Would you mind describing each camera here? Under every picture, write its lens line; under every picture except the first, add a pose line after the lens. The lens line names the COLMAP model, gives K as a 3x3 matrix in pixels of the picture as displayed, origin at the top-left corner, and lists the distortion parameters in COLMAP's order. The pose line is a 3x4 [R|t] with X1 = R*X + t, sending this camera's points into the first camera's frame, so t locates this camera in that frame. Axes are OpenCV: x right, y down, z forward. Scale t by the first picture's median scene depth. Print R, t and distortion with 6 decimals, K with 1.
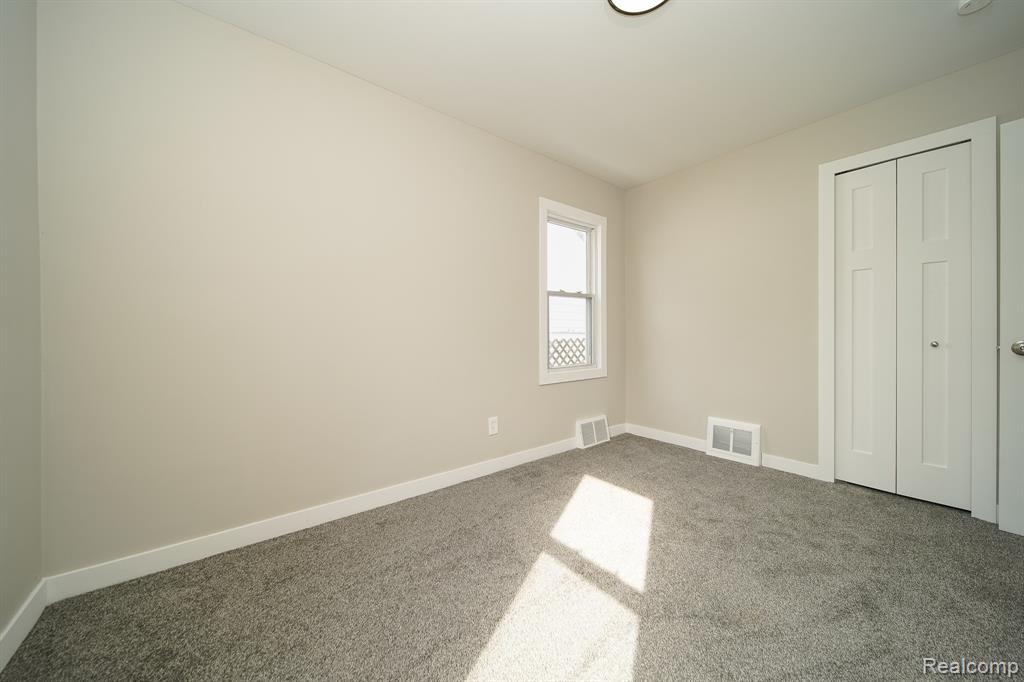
lens RADIAL K [[365.1, 0, 517.6], [0, 365.1, 332.6], [0, 0, 1]] dist [-0.000179, -0.000064]
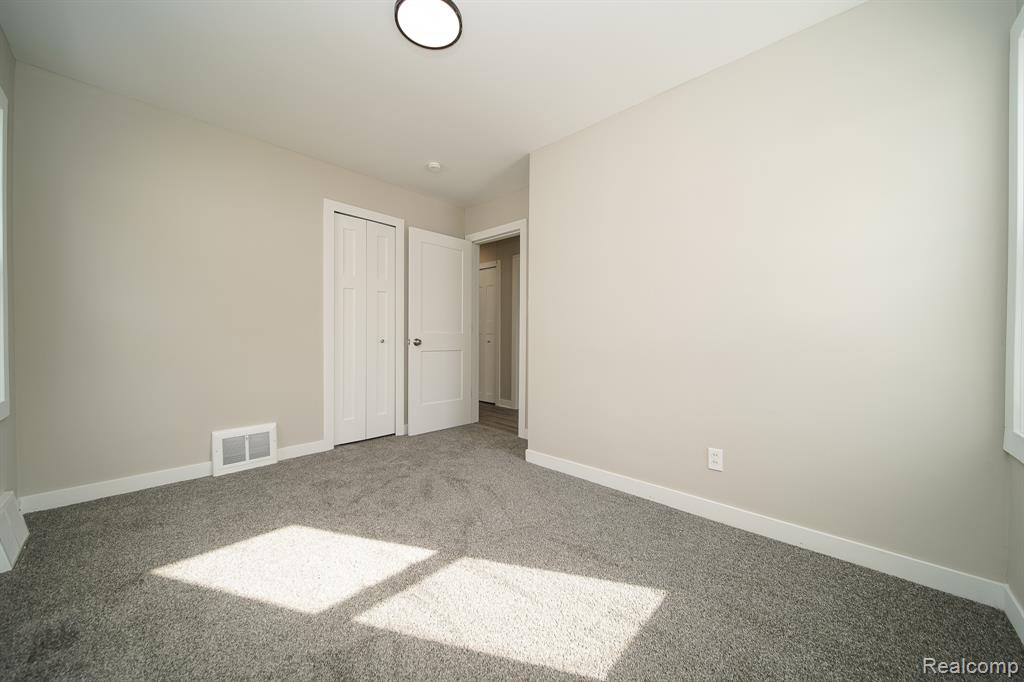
lens RADIAL K [[368.2, 0, 509.0], [0, 368.2, 341.1], [0, 0, 1]] dist [-0.001250, -0.000270]
pose [[-0.150352, -0.003914, 0.988625, -0.436096], [-0.010093, 0.999946, 0.002424, 0.014142], [-0.988581, -0.009614, -0.150384, 0.483087]]
